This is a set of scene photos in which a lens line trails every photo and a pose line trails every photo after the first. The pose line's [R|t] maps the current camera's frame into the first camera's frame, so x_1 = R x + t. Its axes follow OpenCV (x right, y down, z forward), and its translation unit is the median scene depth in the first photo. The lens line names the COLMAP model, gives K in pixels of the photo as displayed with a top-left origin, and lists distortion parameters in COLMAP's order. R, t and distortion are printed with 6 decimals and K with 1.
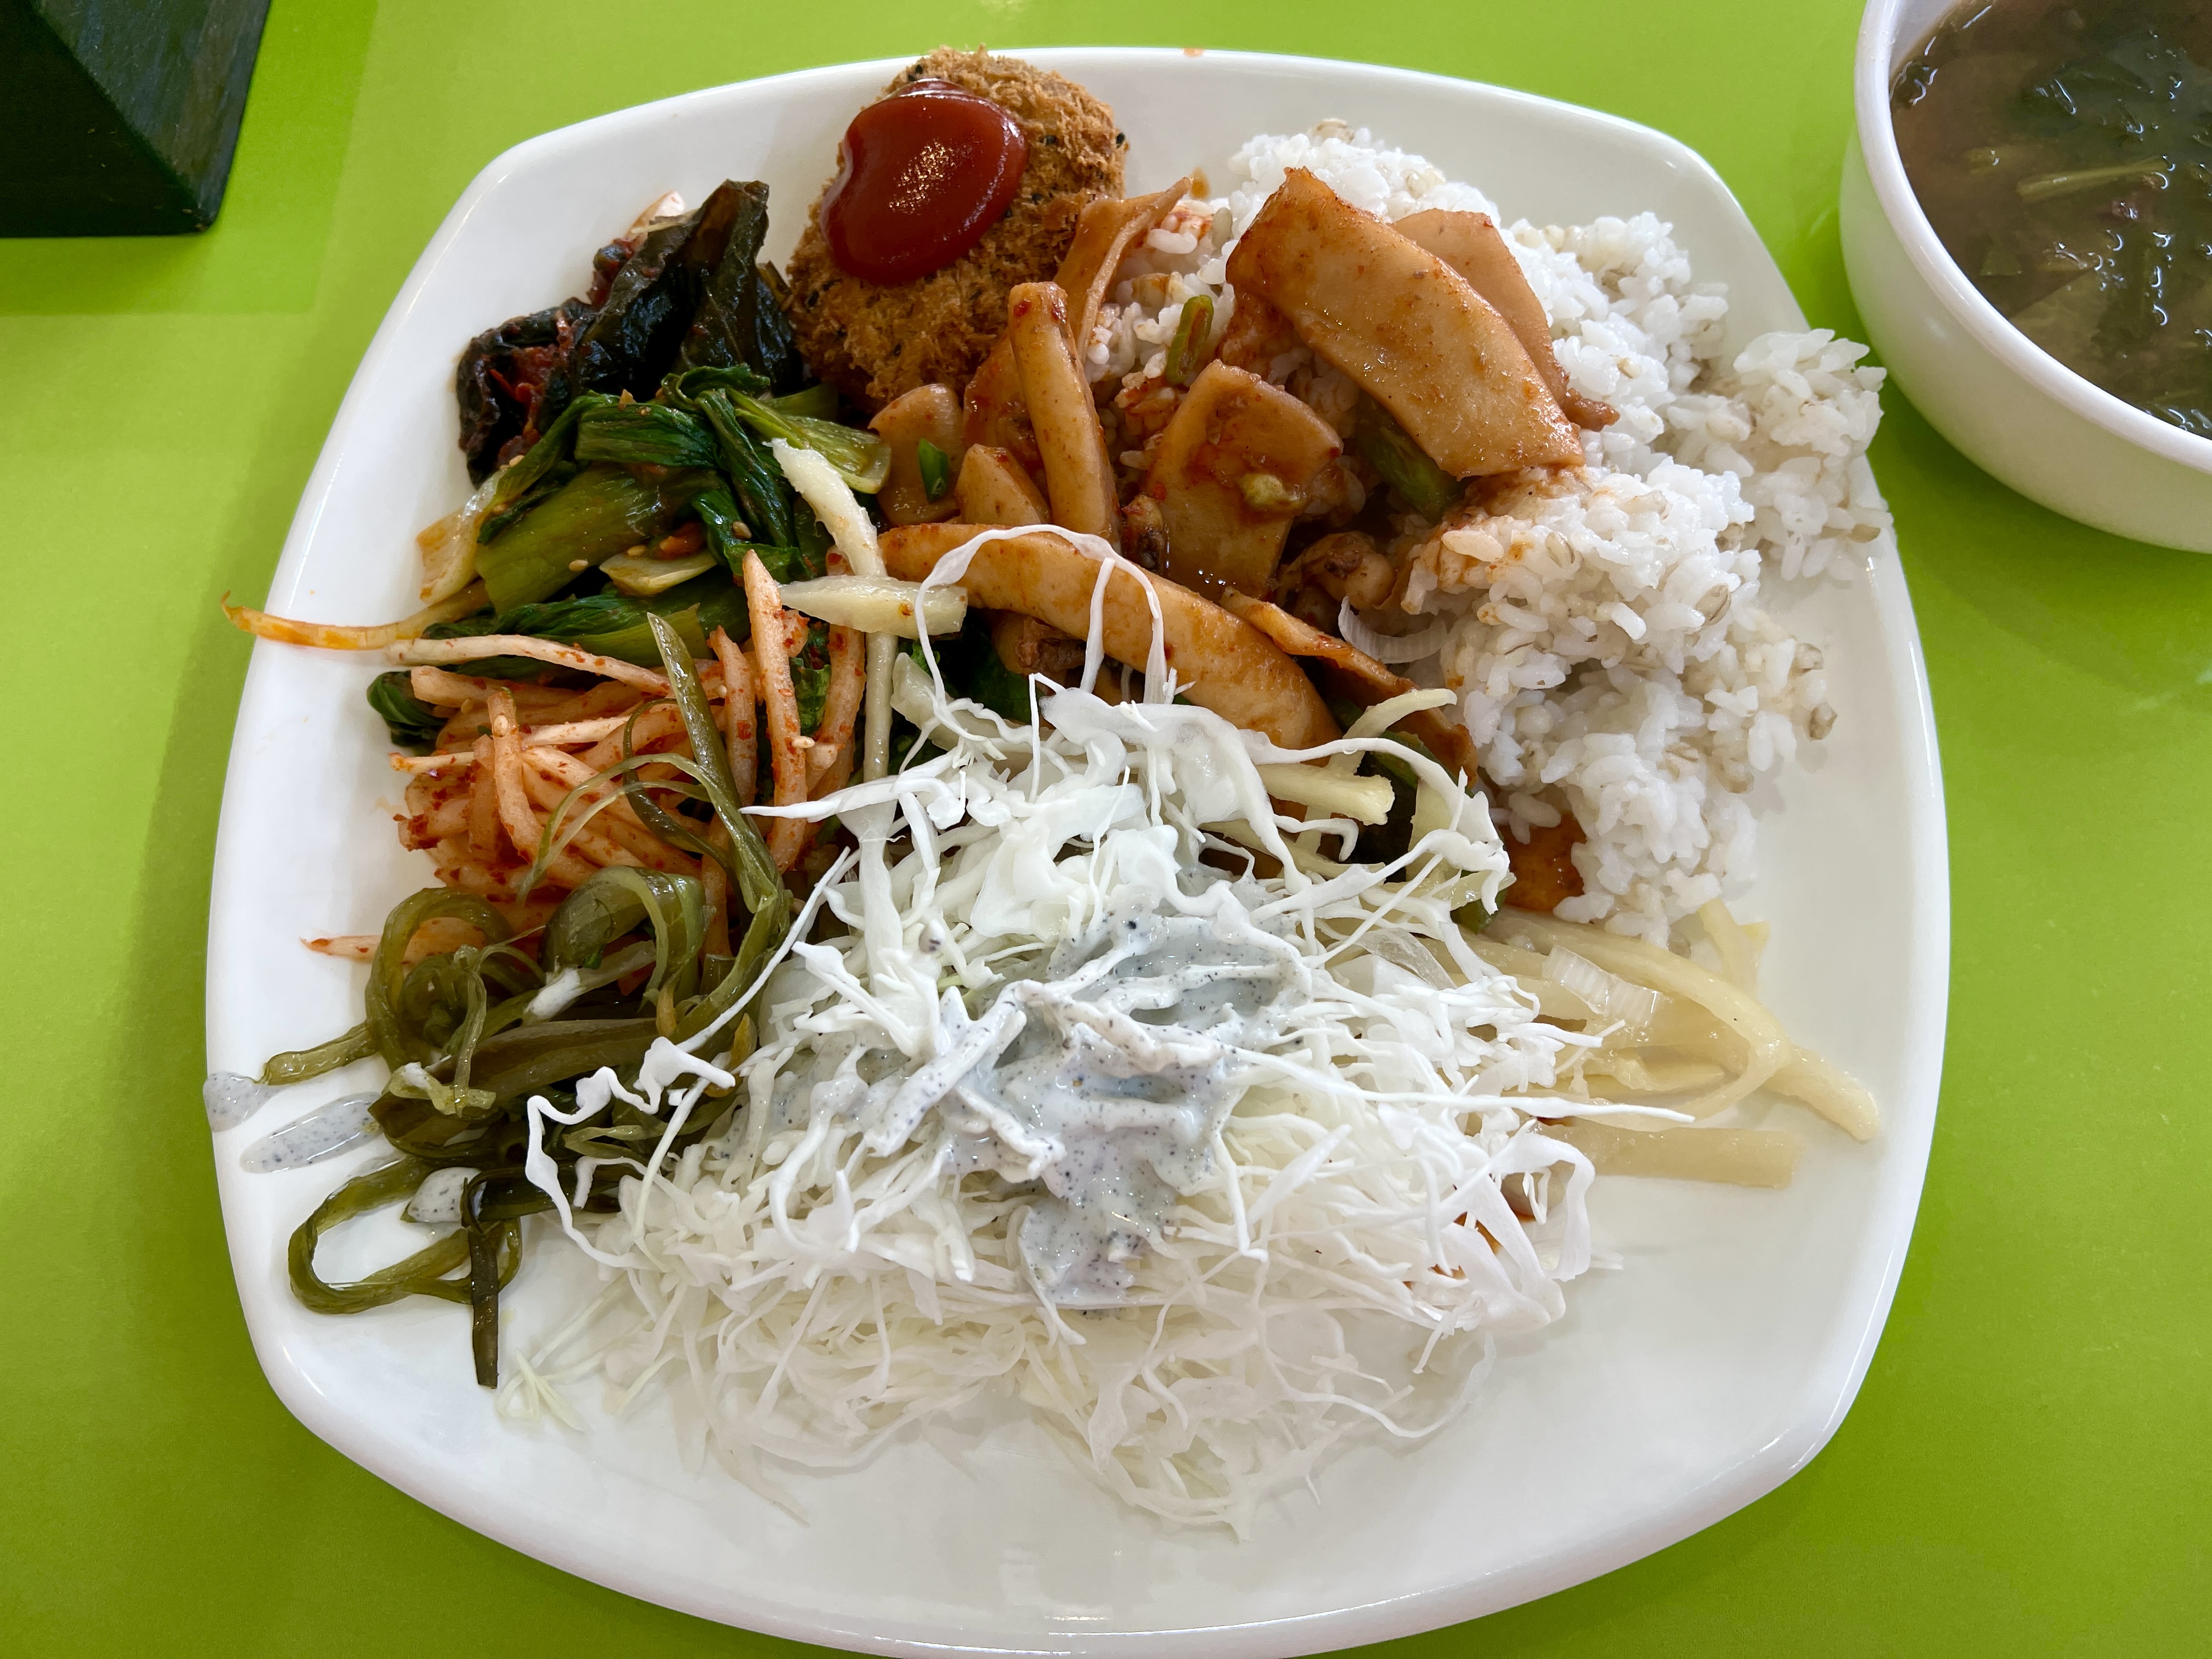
lens RADIAL K [[1641.3, 0, 1106.0], [0, 1641.3, 829.5], [0, 0, 1]] dist [0.132928, -0.251542]
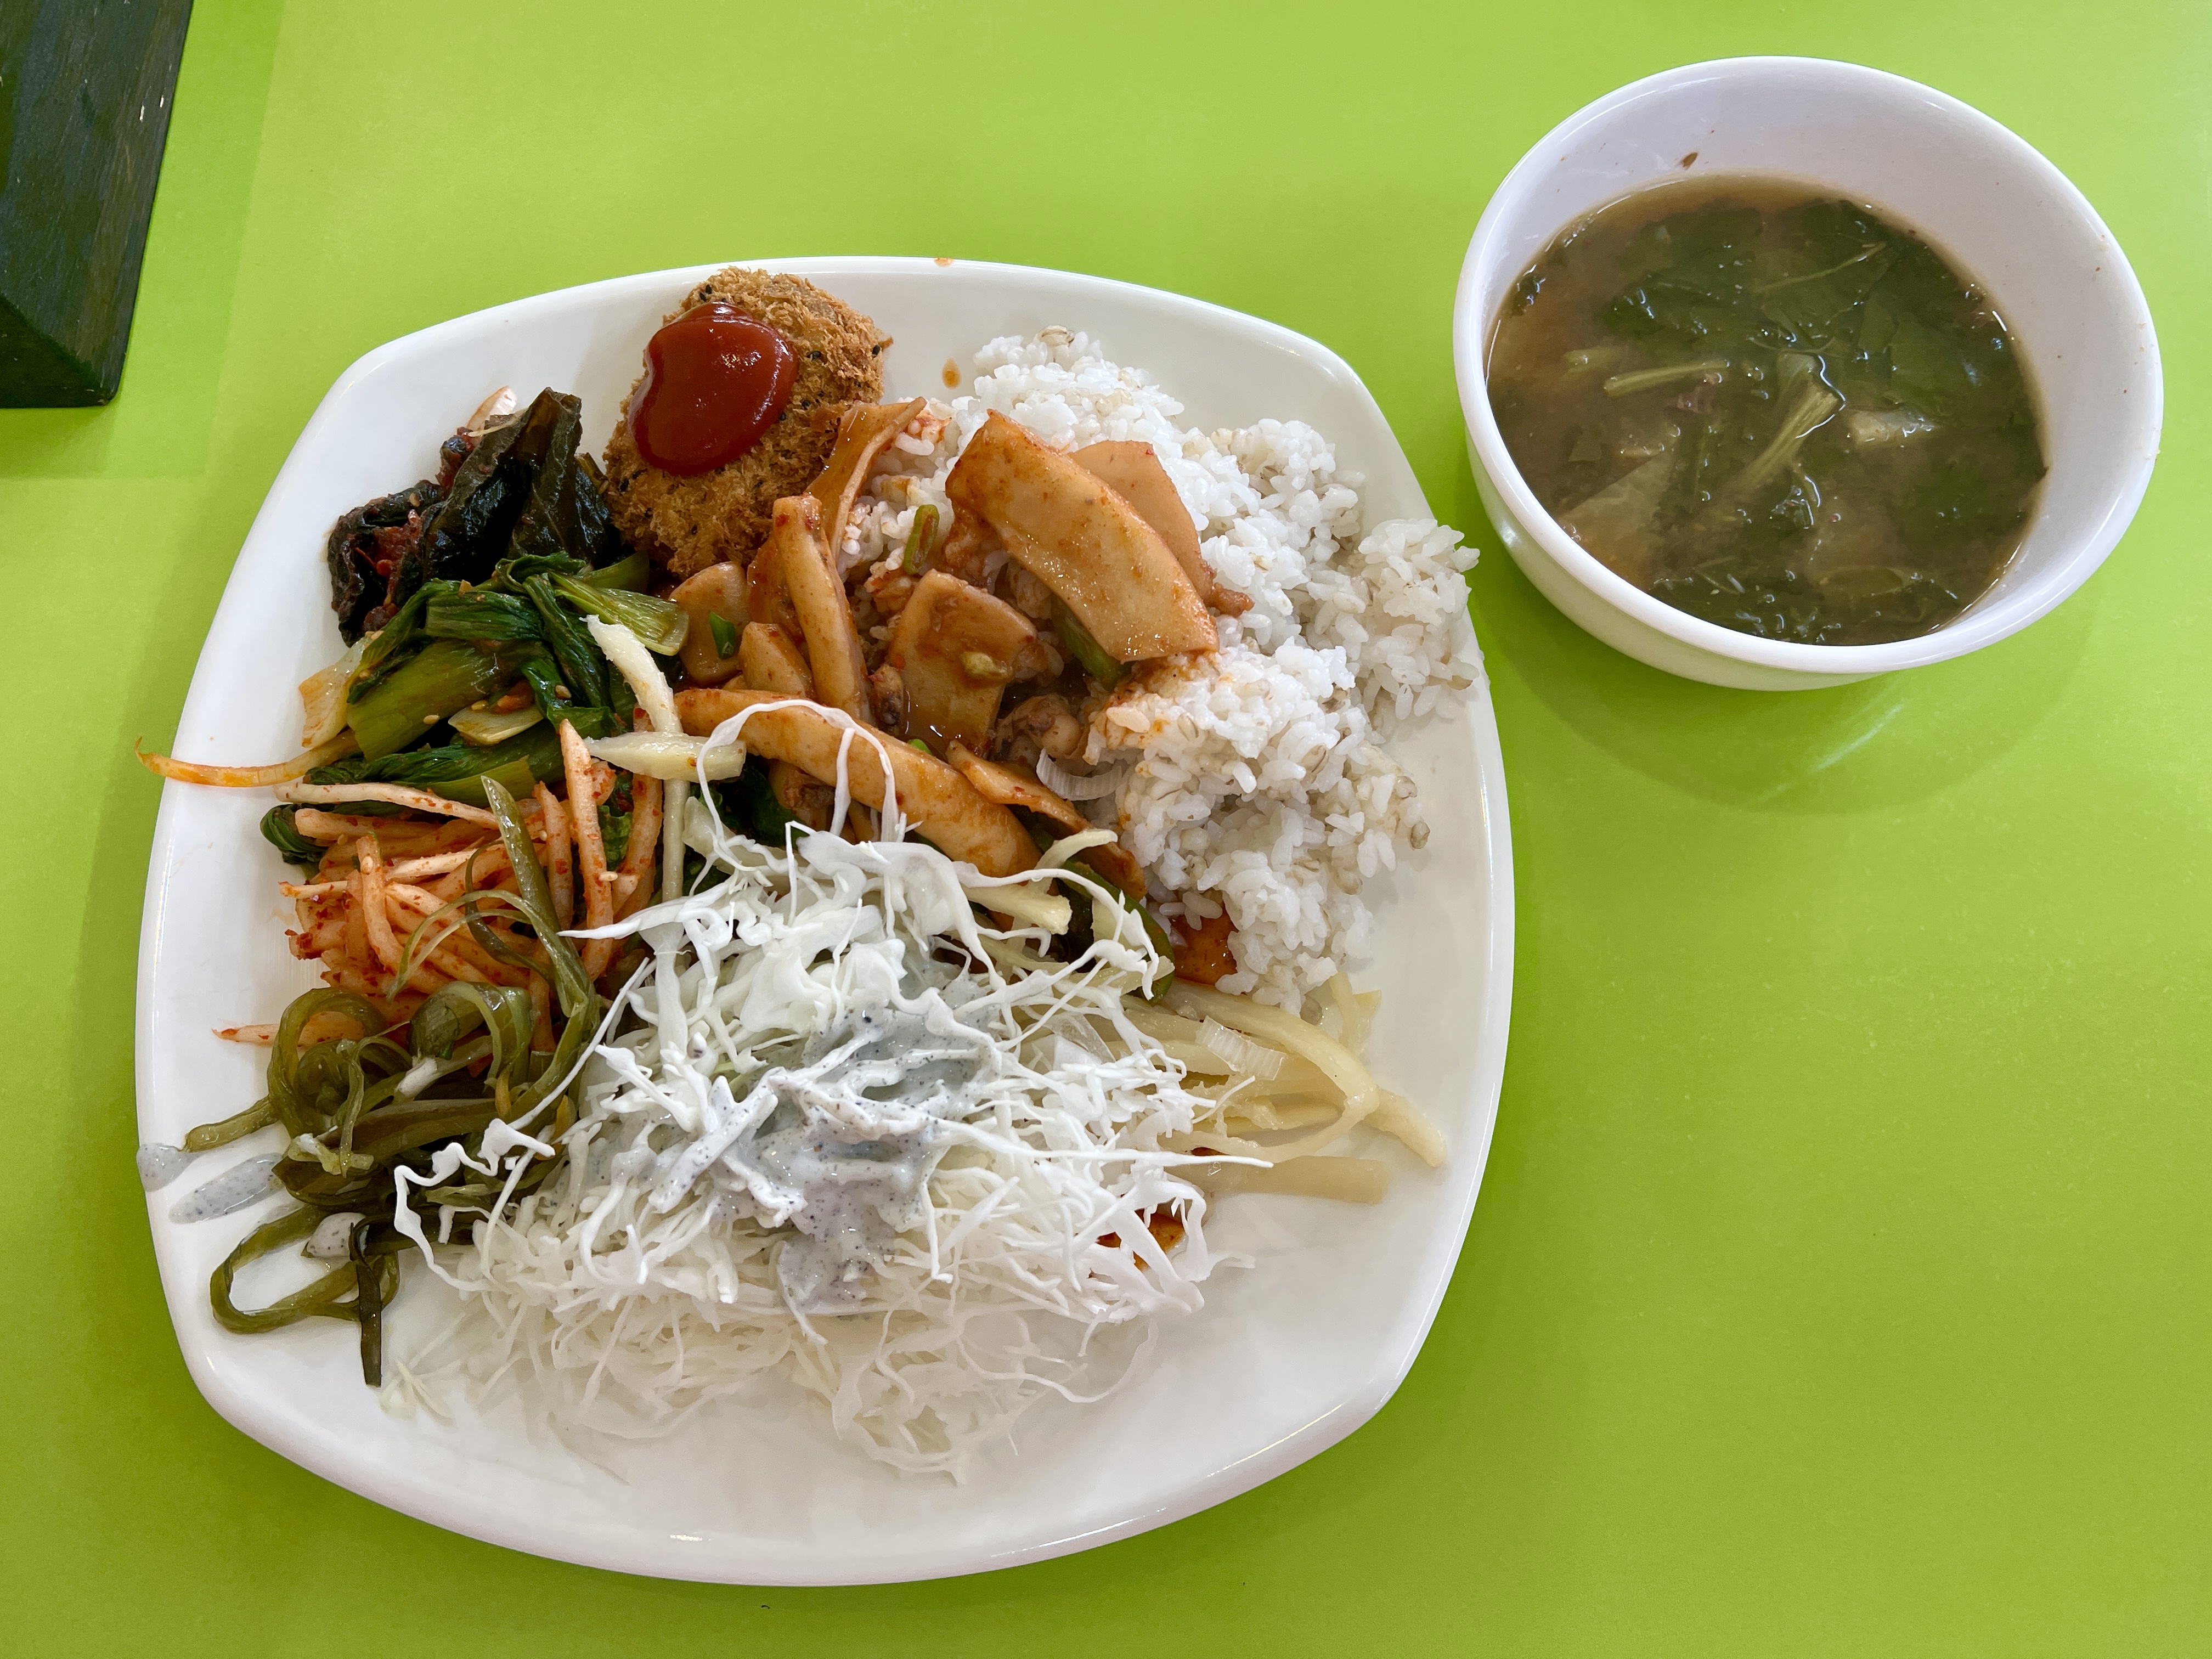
lens RADIAL K [[1641.3, 0, 1106.0], [0, 1641.3, 829.5], [0, 0, 1]] dist [0.132928, -0.251542]
pose [[0.999252, -0.018312, 0.034073, 0.150999], [0.016731, 0.998796, 0.046122, -0.137920], [-0.034877, -0.045518, 0.998355, -0.274606]]
